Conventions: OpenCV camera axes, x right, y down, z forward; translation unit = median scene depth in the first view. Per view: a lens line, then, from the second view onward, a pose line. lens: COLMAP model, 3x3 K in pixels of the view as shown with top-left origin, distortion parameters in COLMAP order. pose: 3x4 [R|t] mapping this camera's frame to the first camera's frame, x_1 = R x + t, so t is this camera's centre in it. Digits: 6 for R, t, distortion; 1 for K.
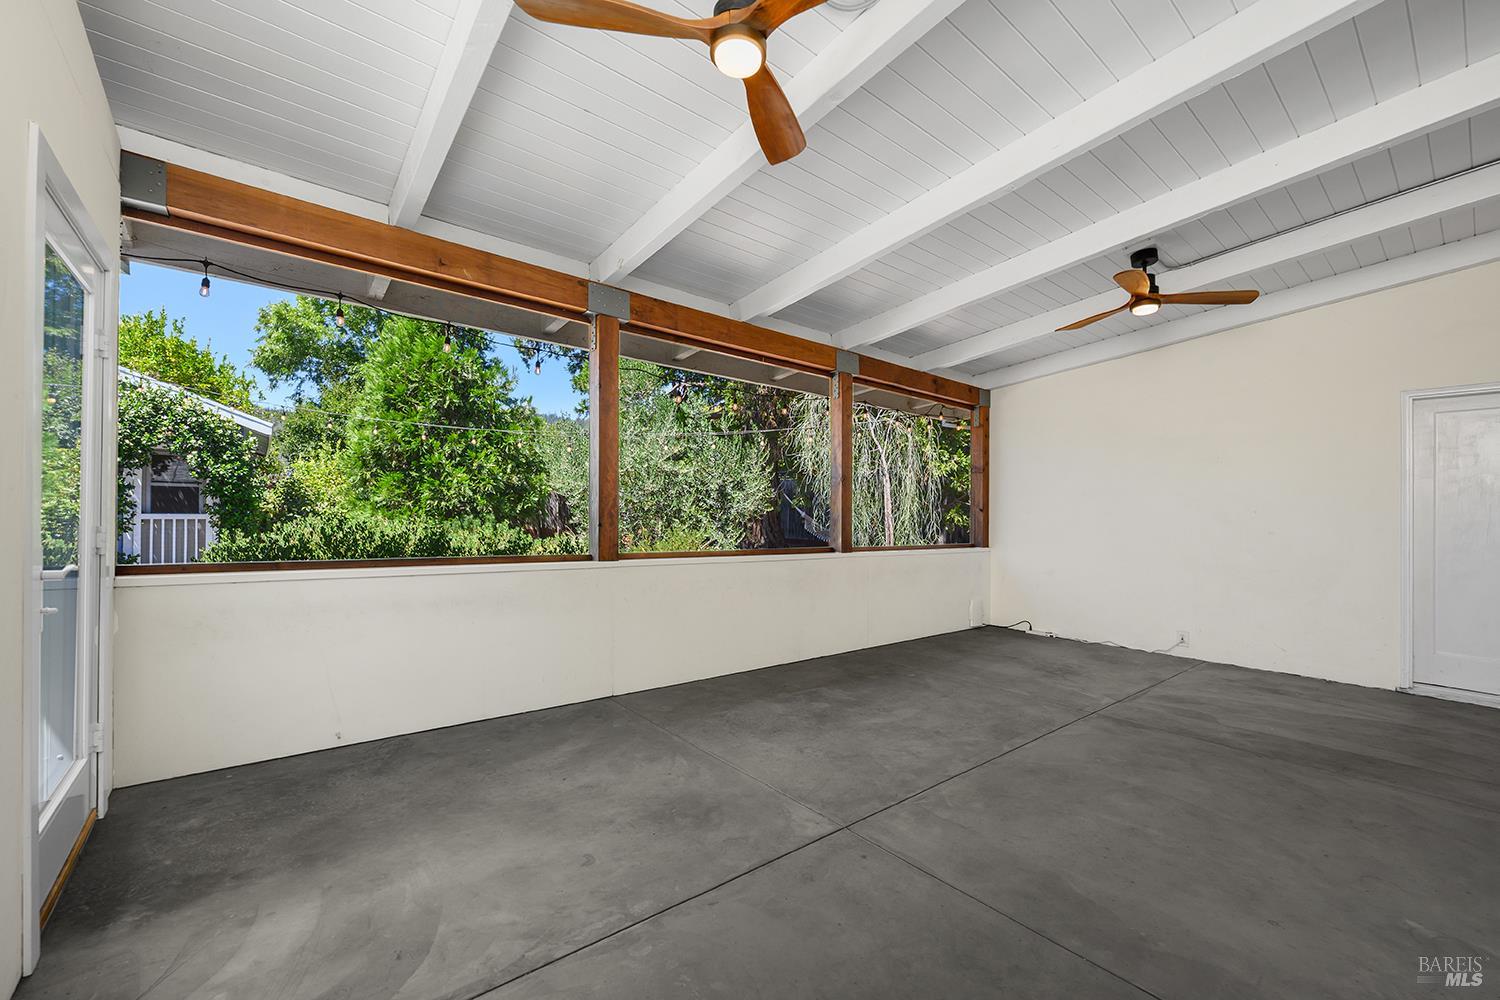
lens RADIAL K [[607.3, 0, 744.4], [0, 607.3, 489.9], [0, 0, 1]] dist [-0.000663, 0.000550]
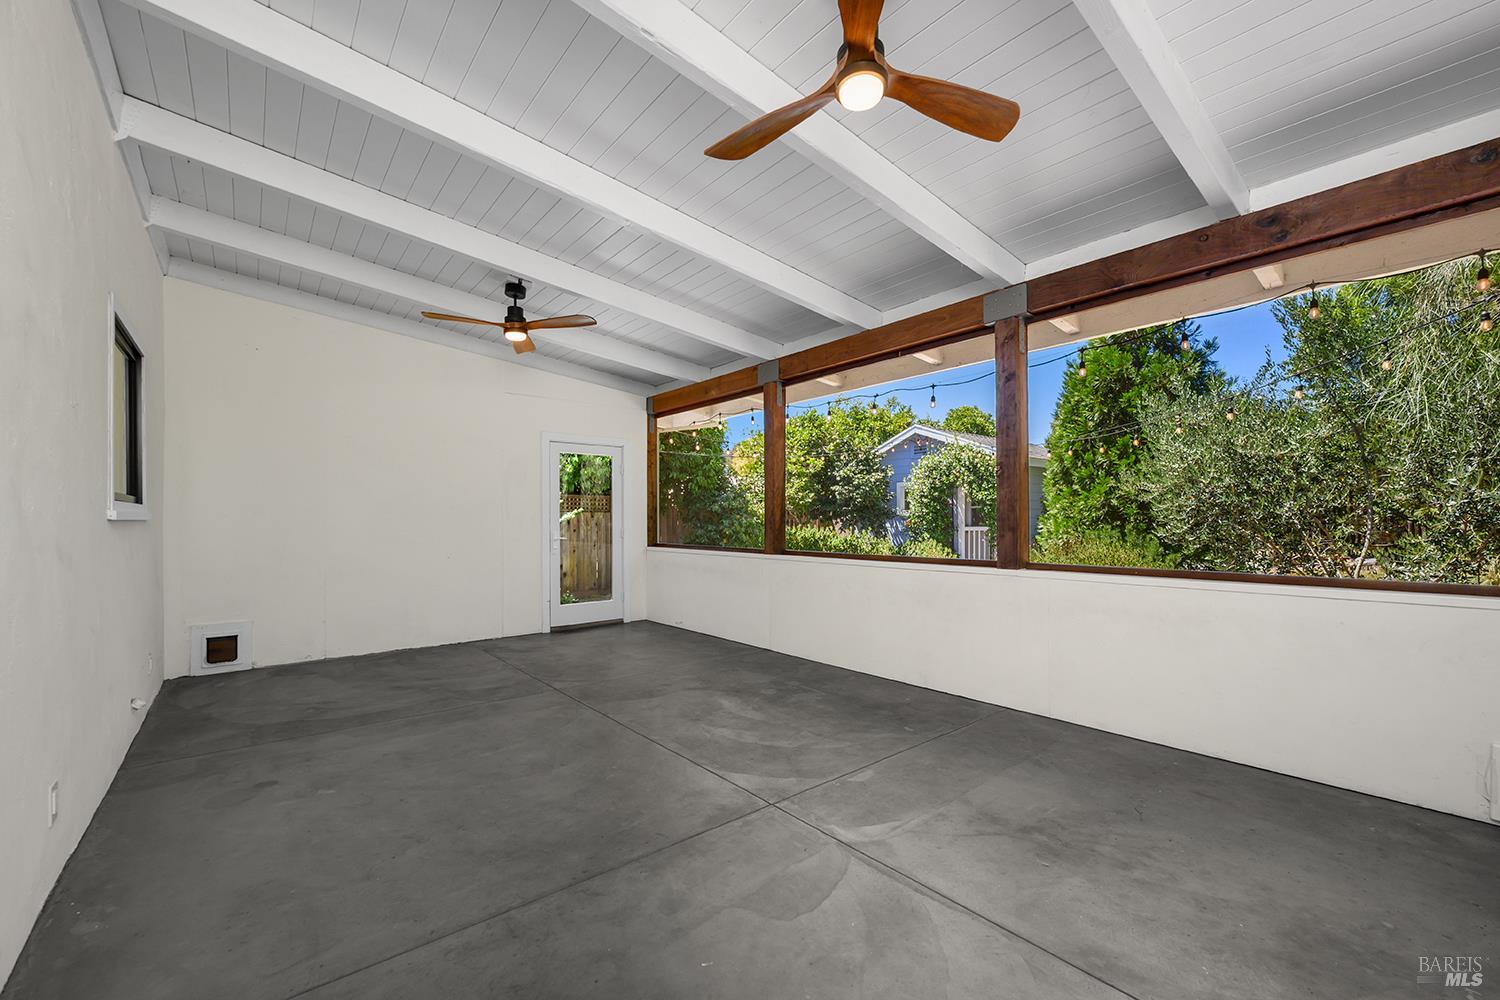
lens RADIAL K [[607.9, 0, 751.5], [0, 607.9, 503.7], [0, 0, 1]] dist [-0.001707, -0.000121]
pose [[0.010271, -0.048411, -0.998775, 1.224688], [0.046830, 0.997755, -0.047880, 0.062791], [0.998850, -0.046280, 0.012515, 0.952171]]
